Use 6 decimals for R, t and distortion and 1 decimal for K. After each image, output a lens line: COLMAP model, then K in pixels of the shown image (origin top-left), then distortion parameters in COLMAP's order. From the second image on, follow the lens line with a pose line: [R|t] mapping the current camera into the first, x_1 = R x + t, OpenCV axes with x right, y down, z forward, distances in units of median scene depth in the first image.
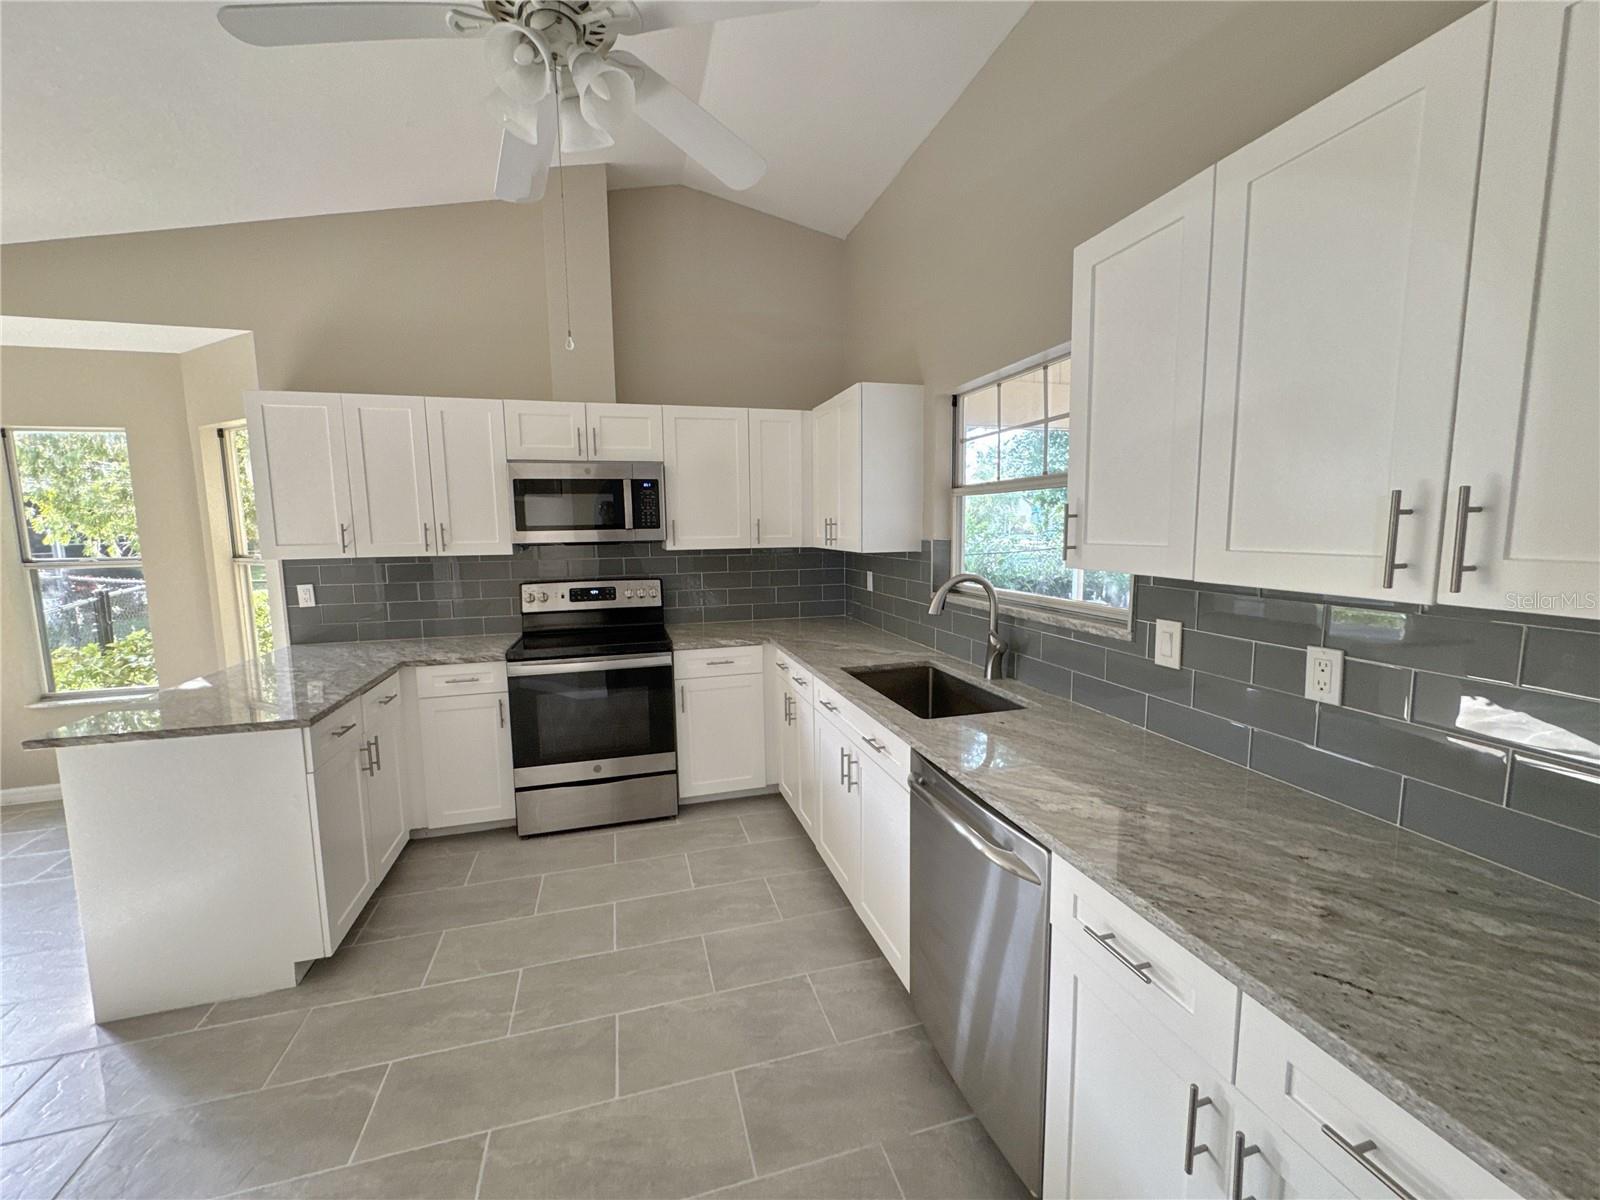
lens RADIAL K [[644.5, 0, 800.6], [0, 644.5, 597.7], [0, 0, 1]] dist [-0.000096, -0.000070]
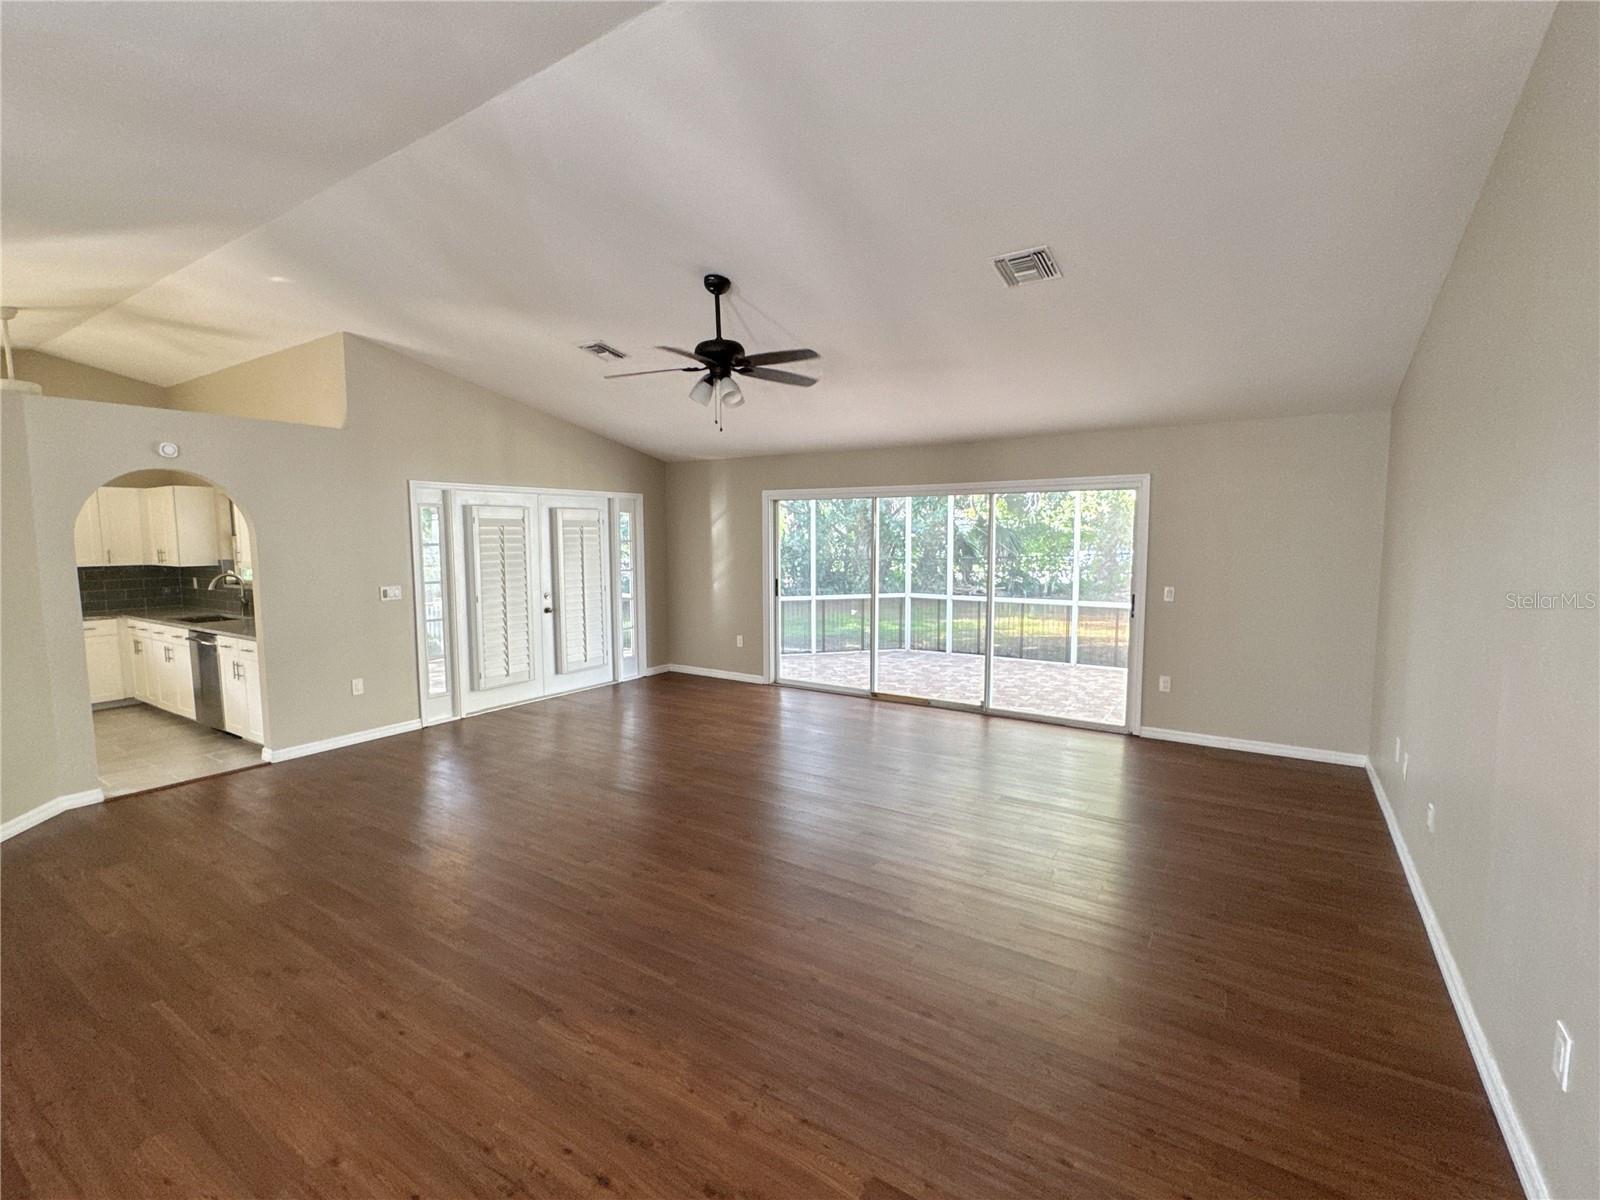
lens RADIAL K [[724.5, 0, 800.3], [0, 724.5, 596.8], [0, 0, 1]] dist [-0.002406, -0.000202]
pose [[0.762195, -0.044306, 0.645829, 0.101788], [0.070219, 0.997427, -0.014444, 0.188697], [-0.643527, 0.056359, 0.763345, -1.919916]]
